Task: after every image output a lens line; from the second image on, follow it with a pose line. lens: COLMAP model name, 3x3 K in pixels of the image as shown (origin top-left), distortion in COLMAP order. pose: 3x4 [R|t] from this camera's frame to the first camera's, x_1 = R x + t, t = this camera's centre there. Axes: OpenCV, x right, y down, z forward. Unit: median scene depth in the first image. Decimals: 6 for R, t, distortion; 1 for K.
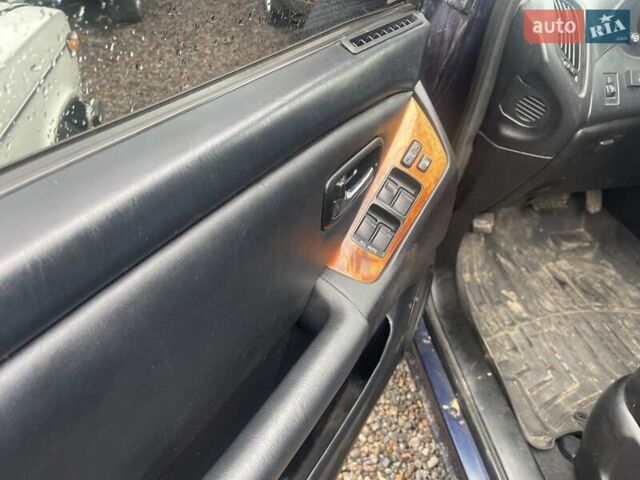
lens RADIAL K [[456.3, 0, 320.0], [0, 456.3, 240.0], [0, 0, 1]] dist [0.000609, -0.001390]
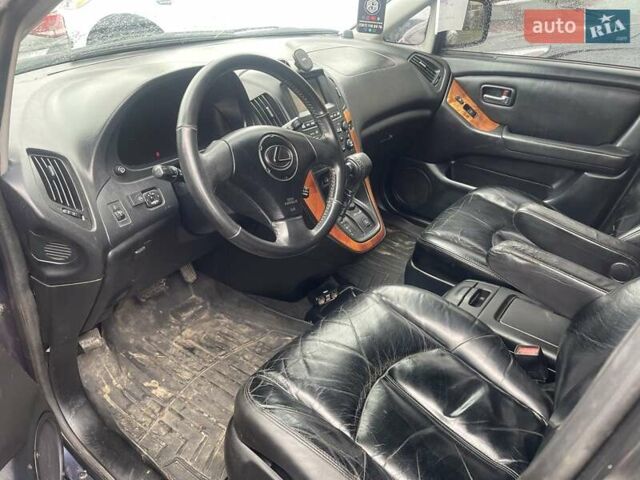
lens RADIAL K [[456.3, 0, 320.0], [0, 456.3, 240.0], [0, 0, 1]] dist [0.000609, -0.001390]
pose [[0.719332, -0.342855, 0.604162, 0.167310], [0.422517, 0.906285, 0.011246, -0.033068], [-0.551399, 0.247179, 0.796782, -0.169427]]
